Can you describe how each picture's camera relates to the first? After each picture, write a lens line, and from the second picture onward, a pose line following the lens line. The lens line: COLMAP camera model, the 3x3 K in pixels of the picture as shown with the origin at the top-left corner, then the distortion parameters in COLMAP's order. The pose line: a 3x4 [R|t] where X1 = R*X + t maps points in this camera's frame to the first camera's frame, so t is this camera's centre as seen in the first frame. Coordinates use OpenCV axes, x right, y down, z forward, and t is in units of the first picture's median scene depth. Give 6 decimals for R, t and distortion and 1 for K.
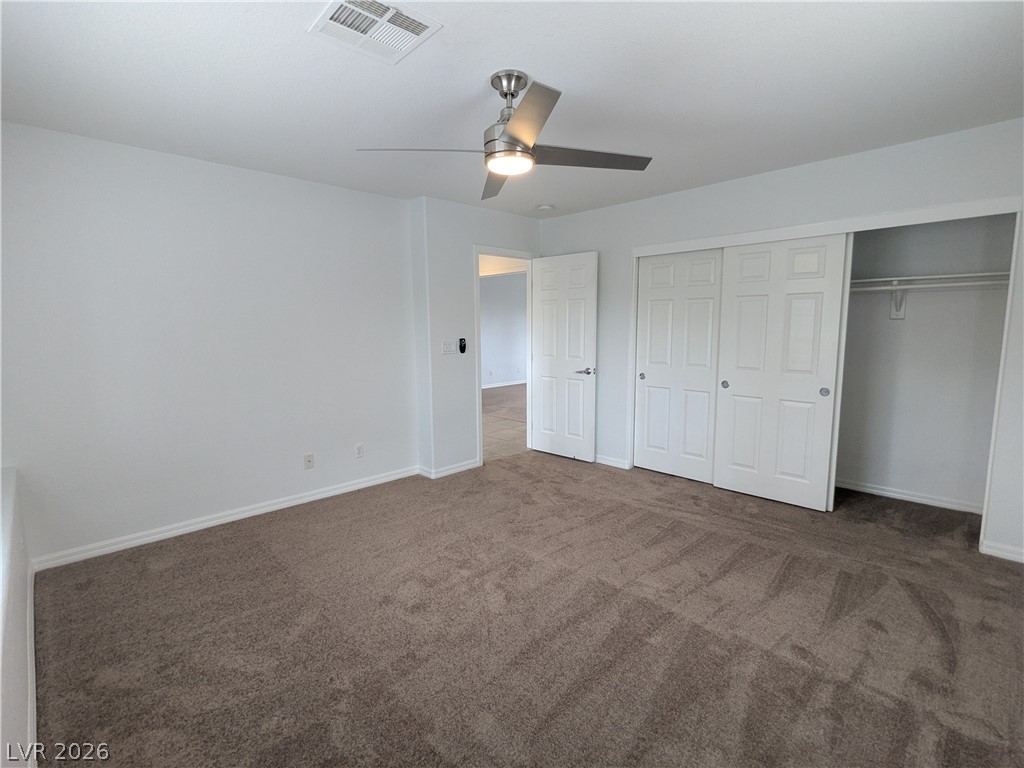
lens RADIAL K [[485.6, 0, 512.5], [0, 485.6, 385.0], [0, 0, 1]] dist [-0.008860, 0.005846]
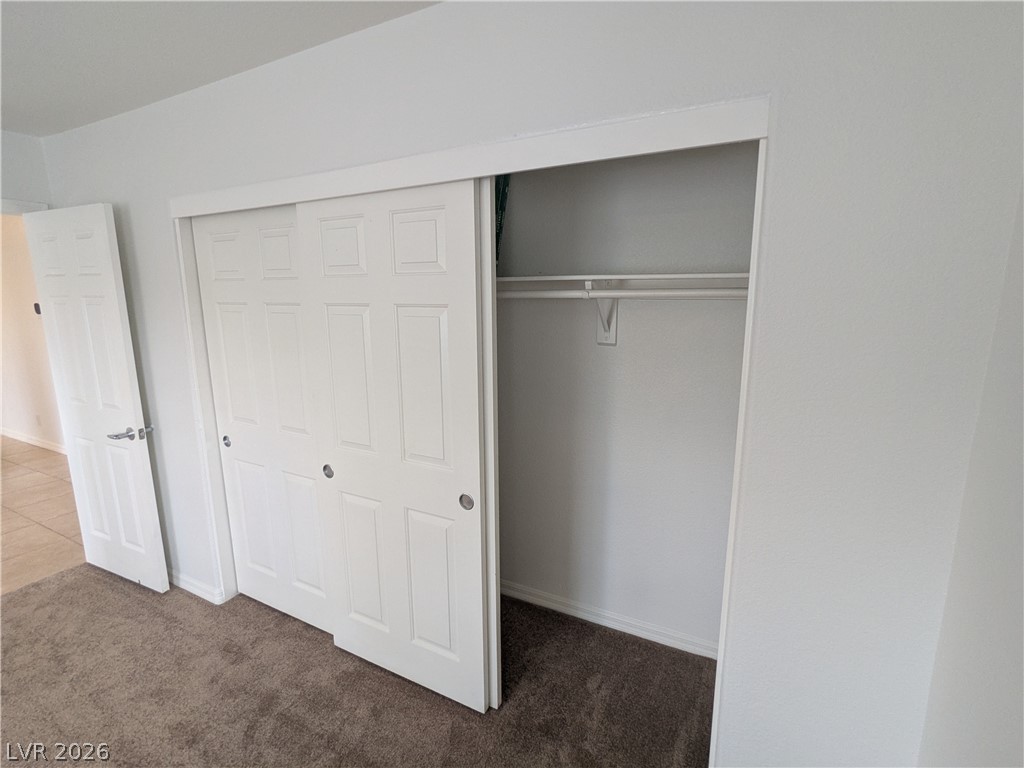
lens RADIAL K [[447.1, 0, 530.3], [0, 447.1, 384.0], [0, 0, 1]] dist [-0.002715, 0.000051]
pose [[0.940921, -0.048307, 0.335163, 0.539314], [0.032532, 0.998090, 0.052526, -0.124518], [-0.337060, -0.038519, 0.940695, 0.525413]]
